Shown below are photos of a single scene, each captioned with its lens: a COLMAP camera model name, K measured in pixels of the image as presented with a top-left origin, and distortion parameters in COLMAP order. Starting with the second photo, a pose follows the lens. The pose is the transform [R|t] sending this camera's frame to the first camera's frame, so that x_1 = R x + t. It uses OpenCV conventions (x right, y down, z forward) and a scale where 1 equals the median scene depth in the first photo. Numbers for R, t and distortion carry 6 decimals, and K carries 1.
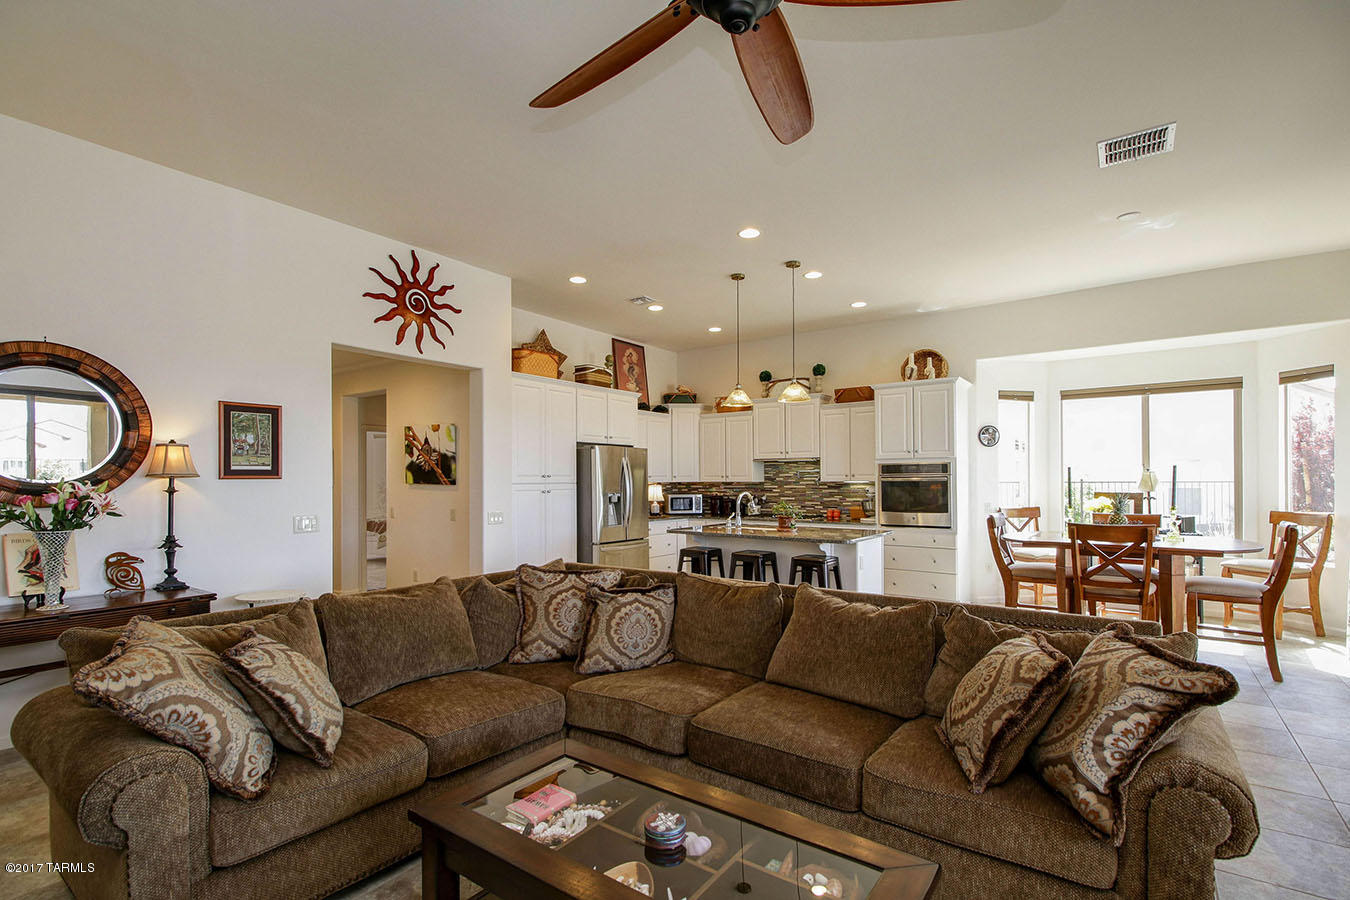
lens RADIAL K [[627.6, 0, 631.1], [0, 627.6, 469.4], [0, 0, 1]] dist [0.012413, -0.006923]
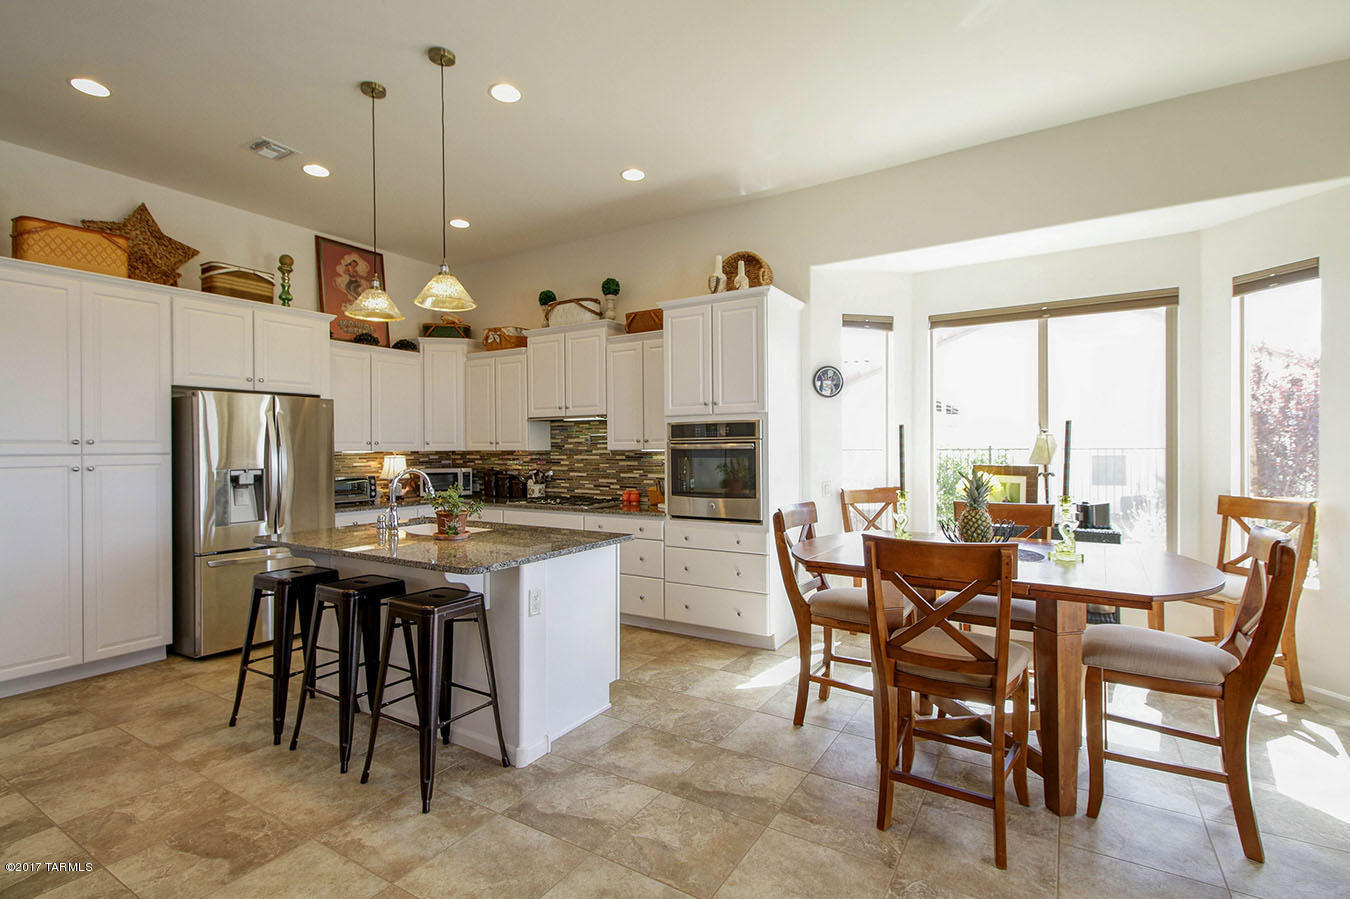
lens RADIAL K [[627.6, 0, 666.7], [0, 627.6, 444.0], [0, 0, 1]] dist [0.012413, -0.006923]
pose [[0.994711, -0.001139, 0.102712, 0.324558], [-0.000057, 0.999932, 0.011639, 0.005602], [-0.102718, -0.011583, 0.994643, 0.348836]]
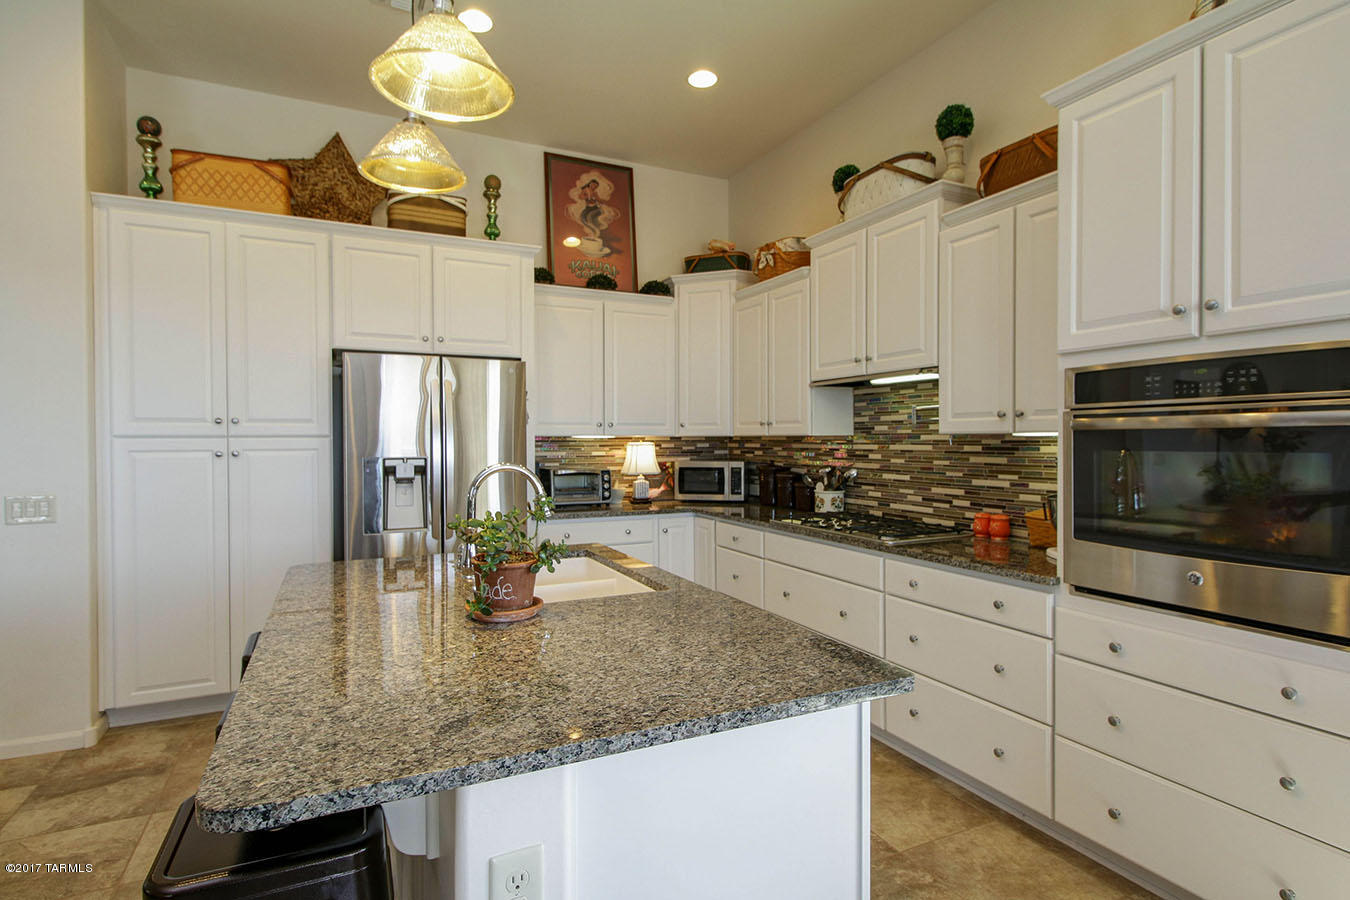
lens RADIAL K [[683.9, 0, 673.4], [0, 683.9, 447.4], [0, 0, 1]] dist [0.010847, -0.003291]
pose [[0.896173, 0.008415, -0.443625, 0.371506], [0.005805, 0.999512, 0.030686, 0.015850], [0.443667, -0.030075, 0.895687, 0.644486]]
